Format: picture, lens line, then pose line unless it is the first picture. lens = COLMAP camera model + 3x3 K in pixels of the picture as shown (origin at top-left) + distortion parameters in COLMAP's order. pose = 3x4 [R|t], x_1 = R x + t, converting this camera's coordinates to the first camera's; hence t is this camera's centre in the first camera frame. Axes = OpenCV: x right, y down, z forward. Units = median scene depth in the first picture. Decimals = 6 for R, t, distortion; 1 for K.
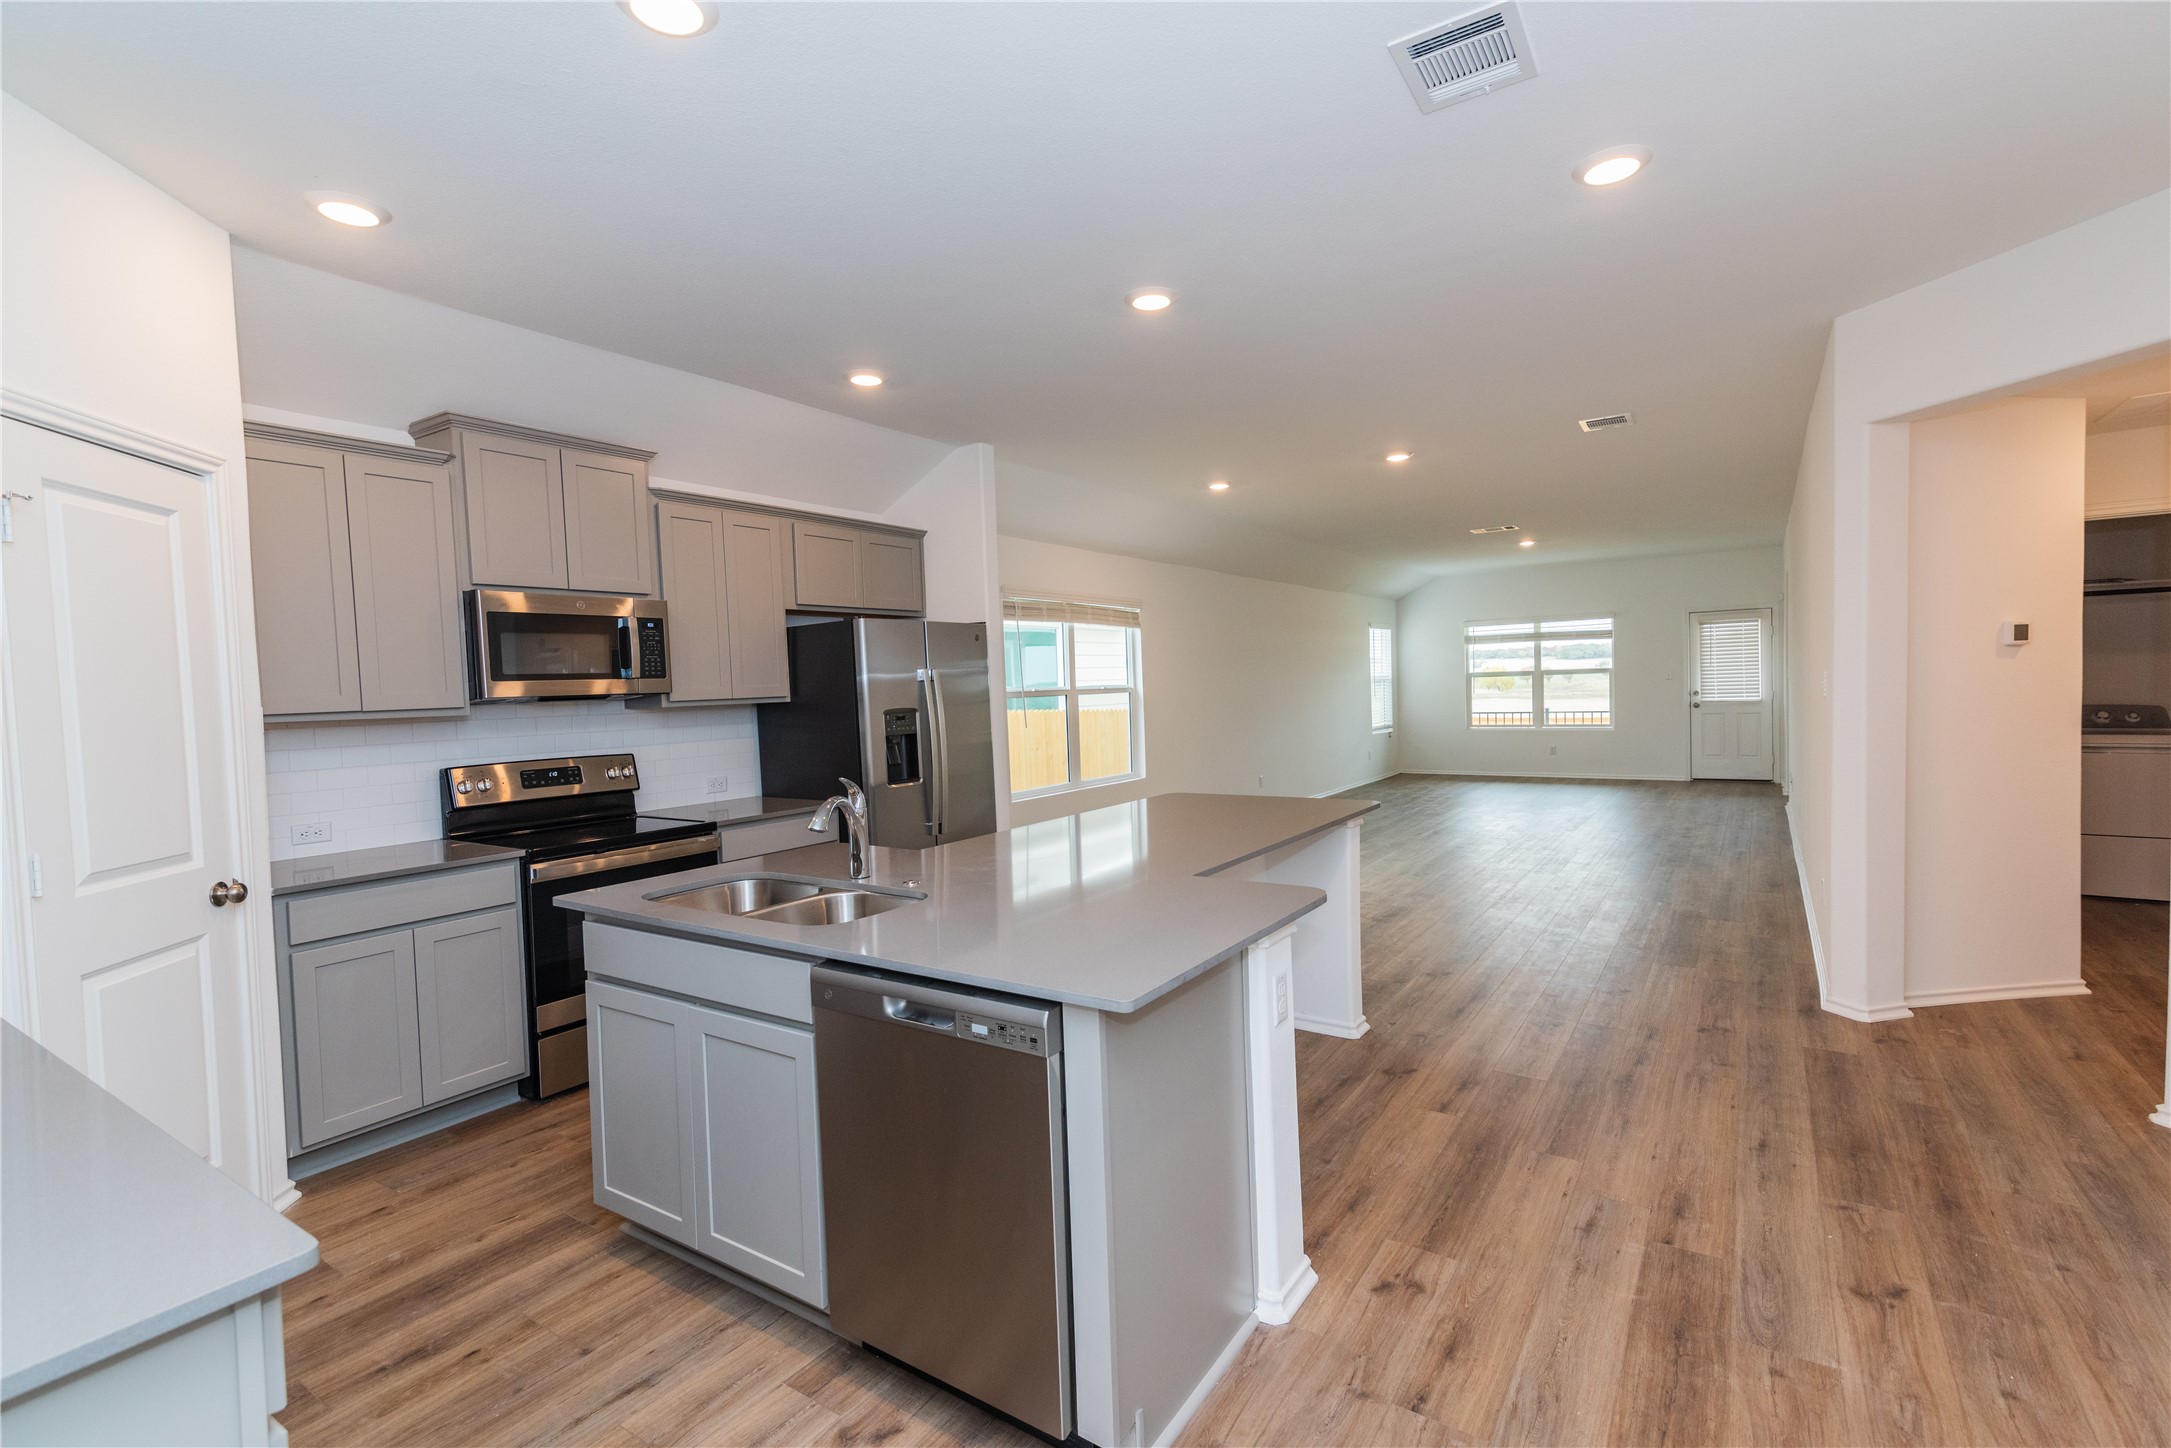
lens RADIAL K [[971.5, 0, 1085.5], [0, 971.5, 724.0], [0, 0, 1]] dist [0.014846, 0.000219]
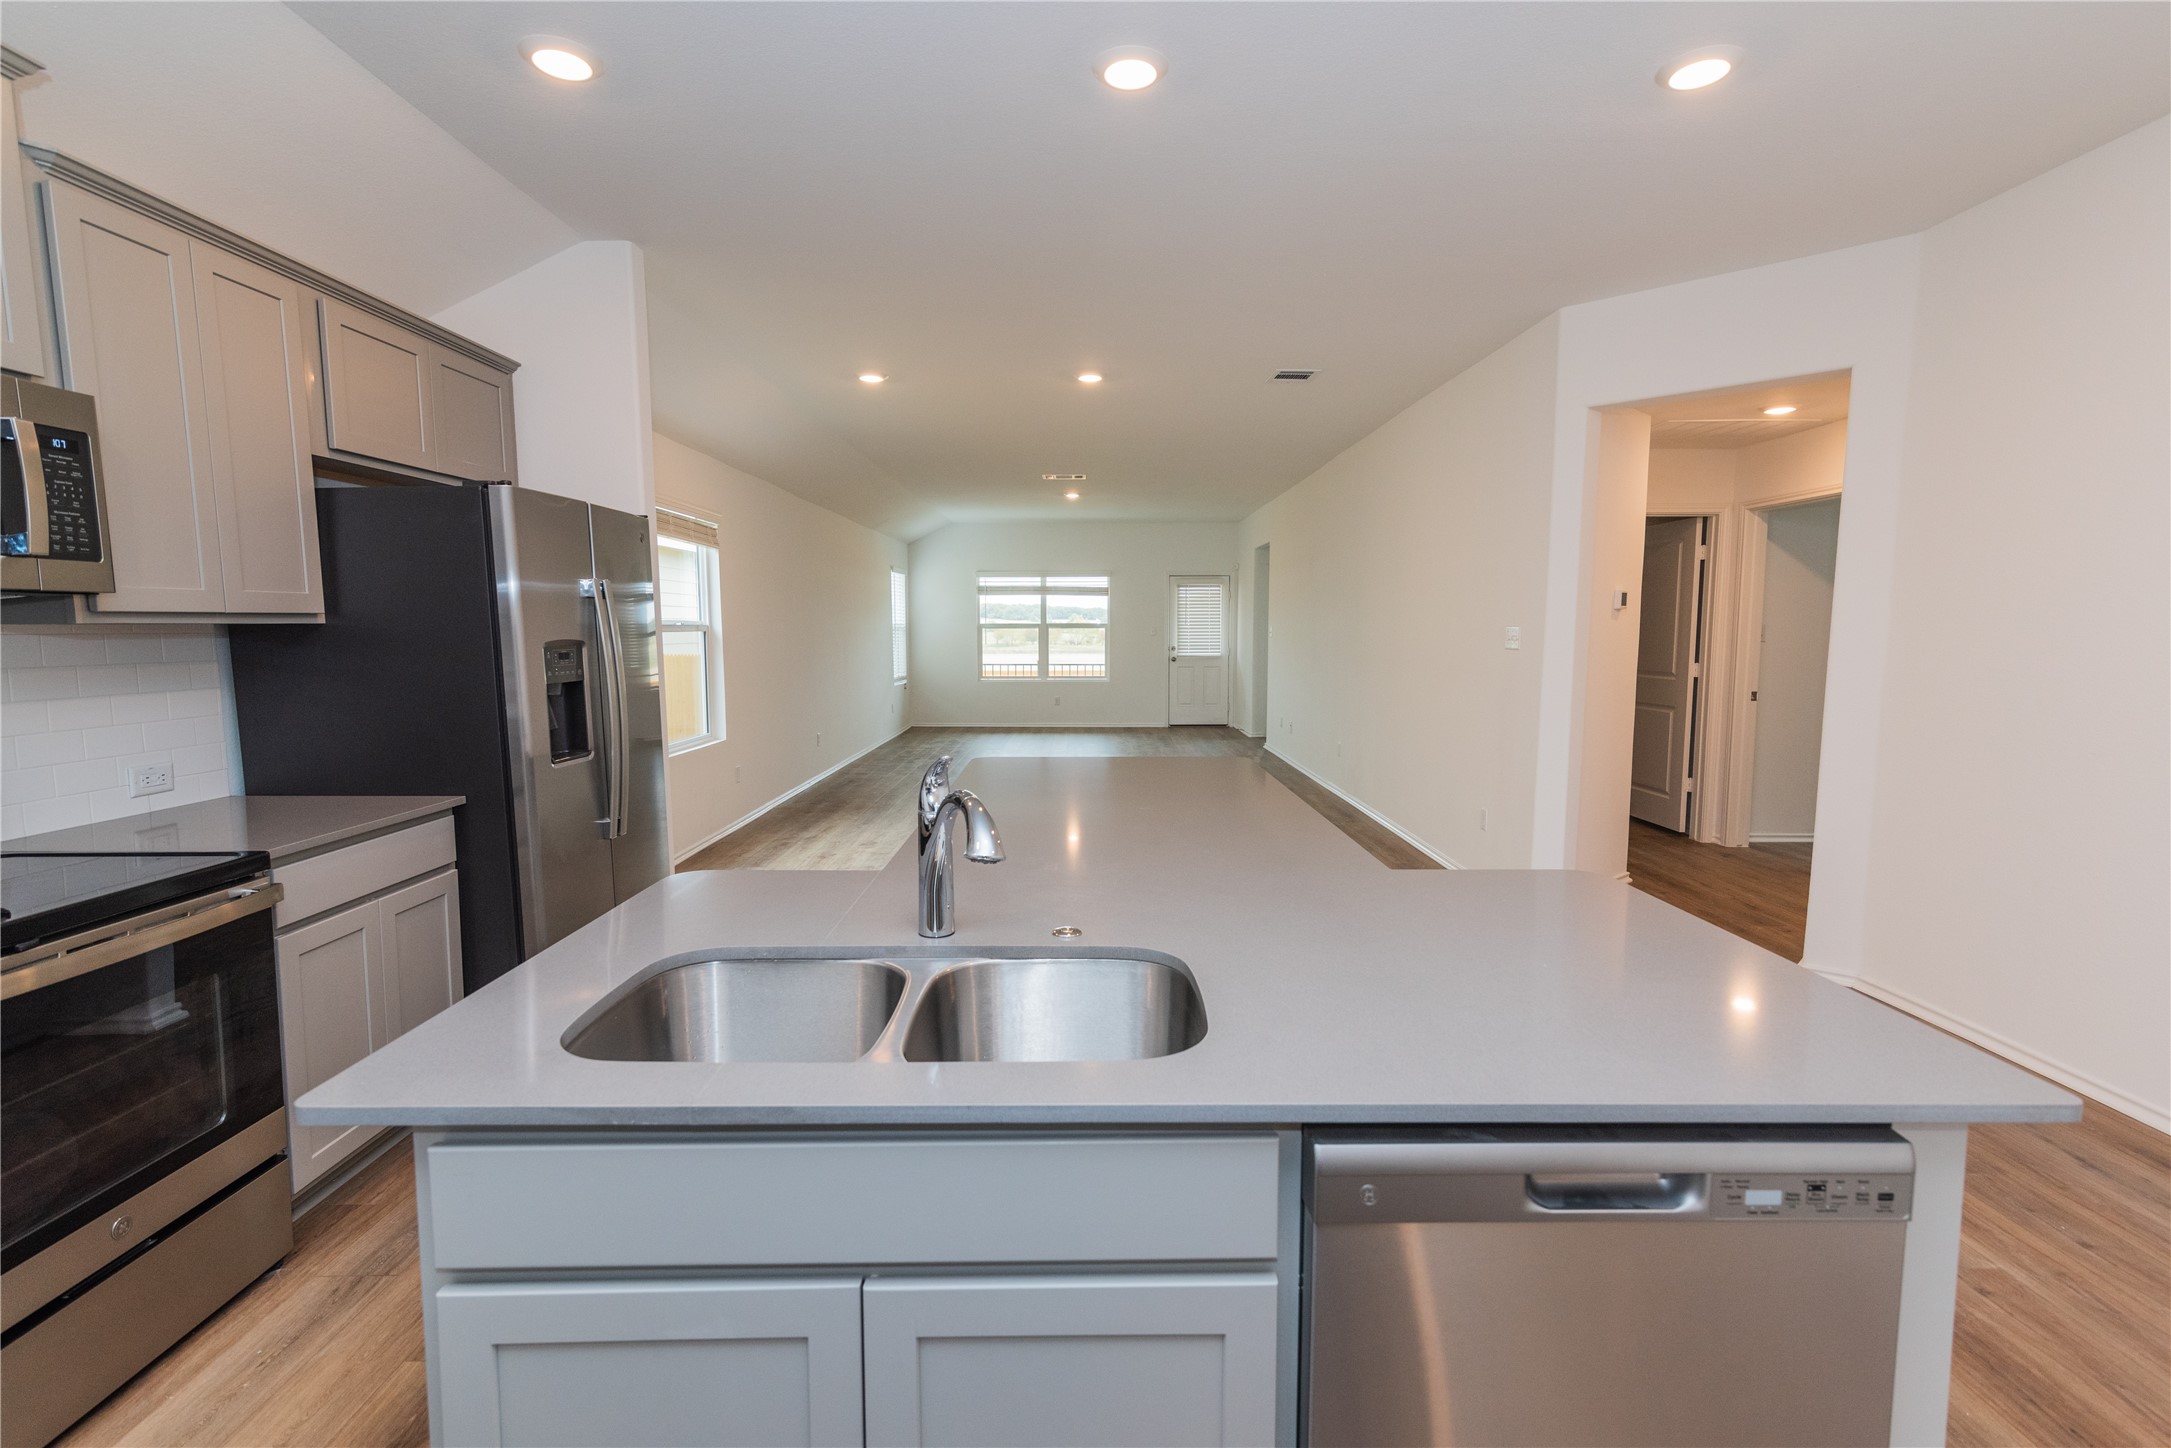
lens RADIAL K [[1001.4, 0, 1085.5], [0, 1001.4, 724.0], [0, 0, 1]] dist [0.007301, -0.000061]
pose [[0.825166, -0.023353, 0.564407, -0.242746], [-0.003051, 0.998946, 0.045794, 0.006111], [-0.564882, -0.039510, 0.824225, 0.246613]]
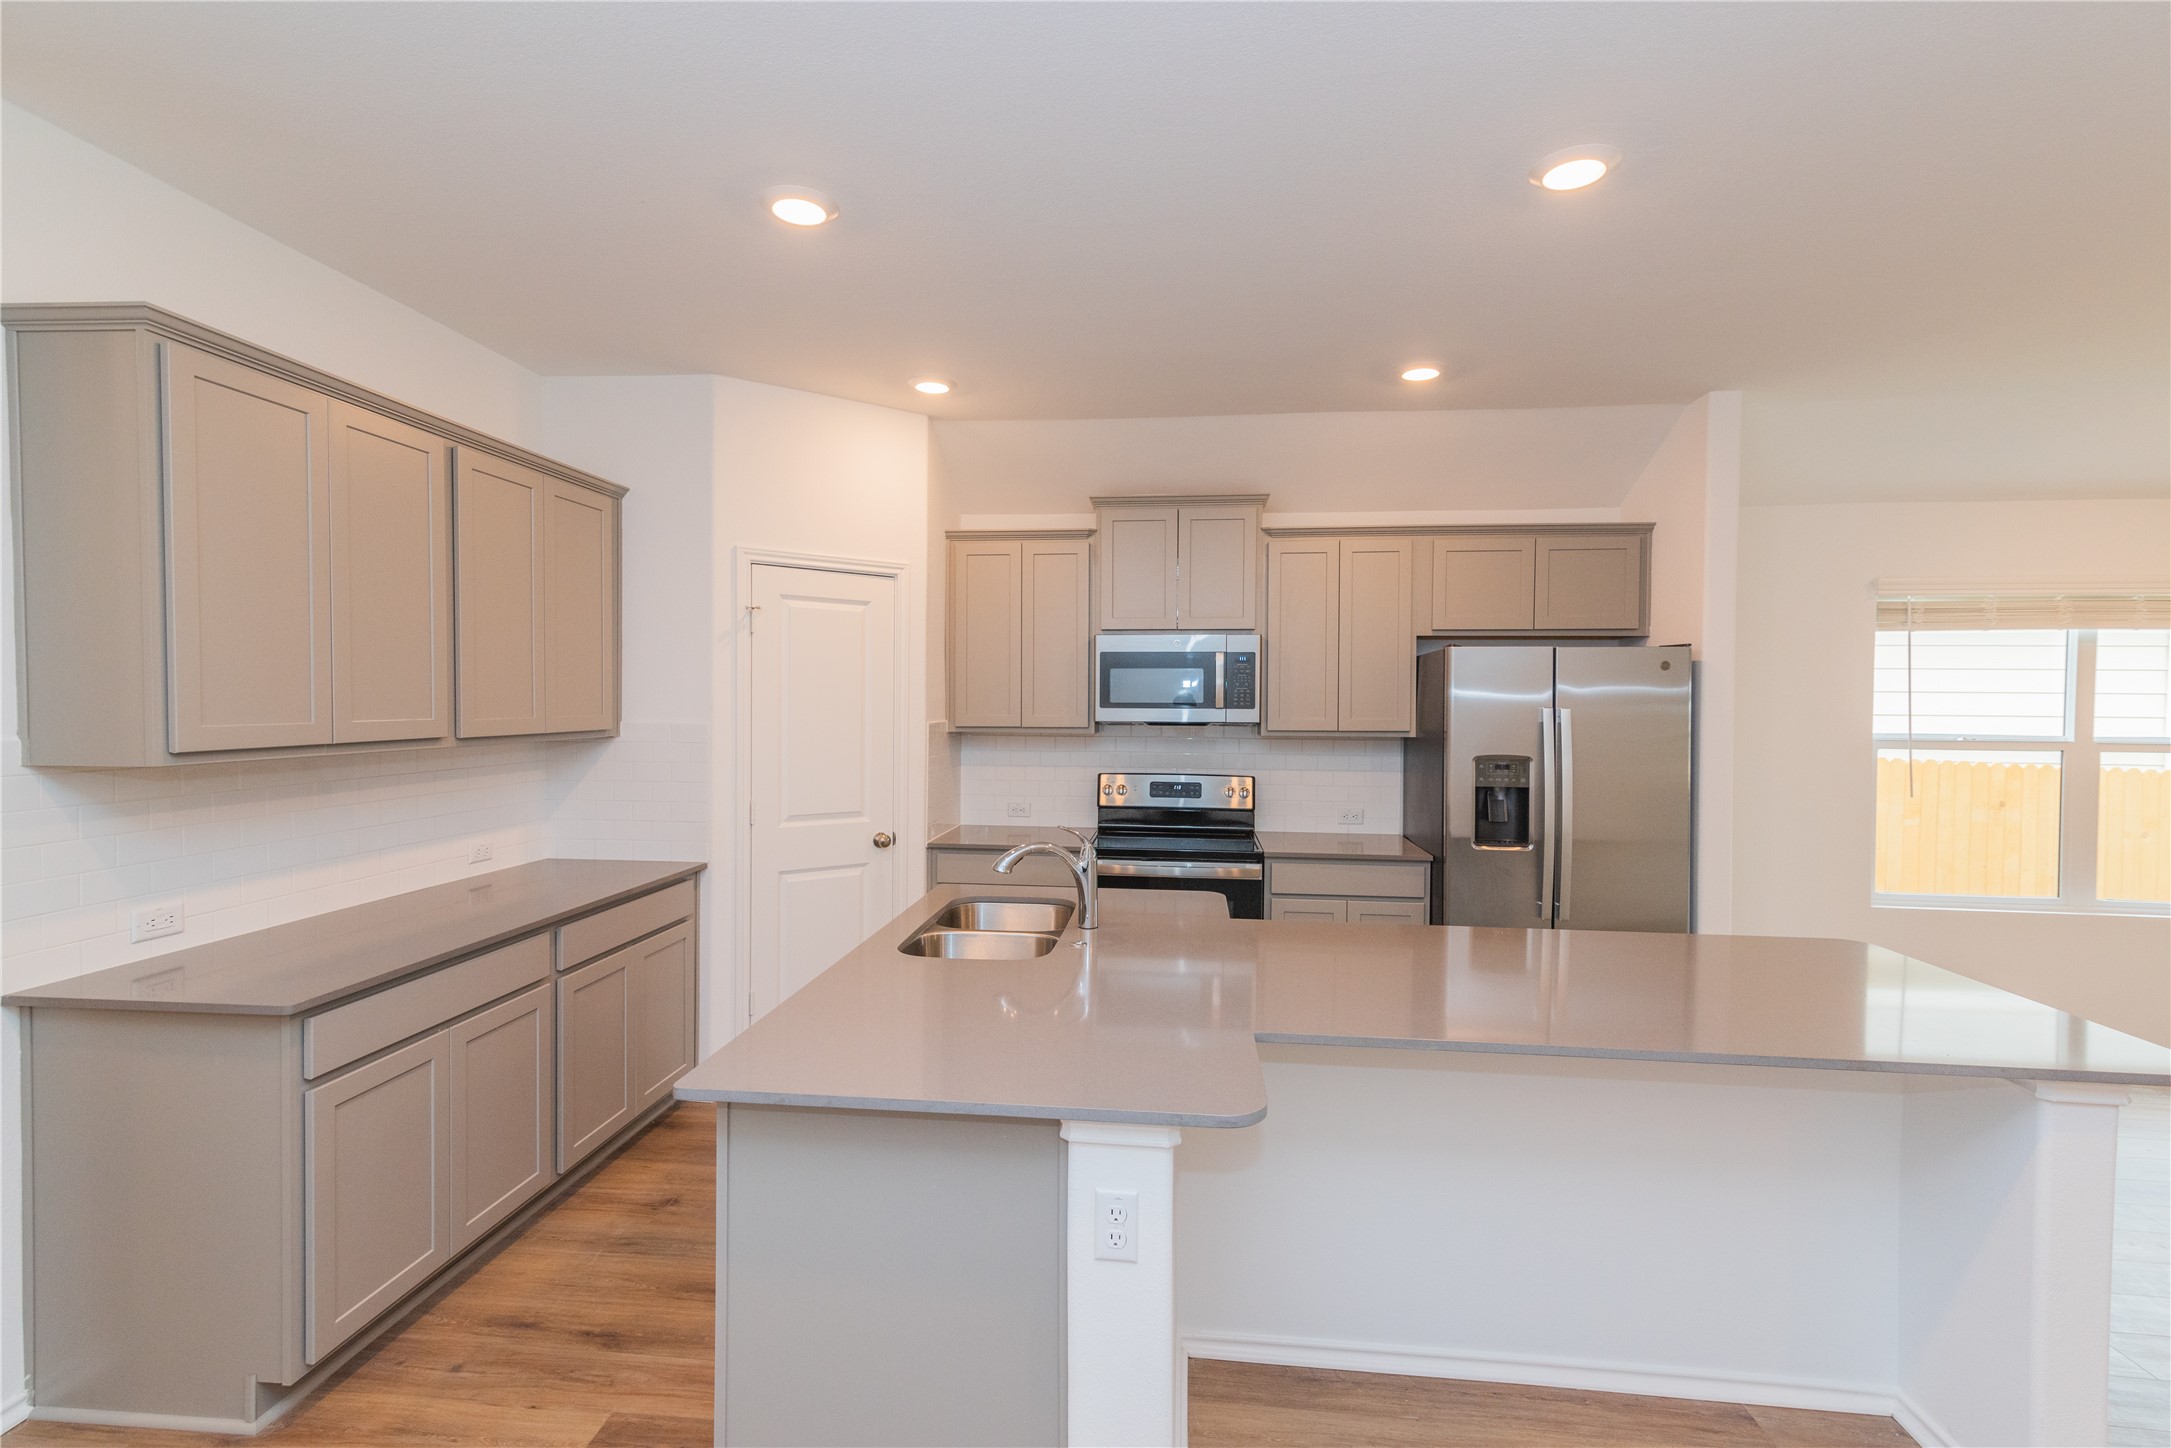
lens RADIAL K [[971.5, 0, 1085.5], [0, 971.5, 724.0], [0, 0, 1]] dist [0.014846, 0.000219]
pose [[0.474784, 0.058432, -0.878161, 0.315432], [-0.059544, 0.997640, 0.034190, -0.043110], [0.878086, 0.036057, 0.477142, 0.262067]]
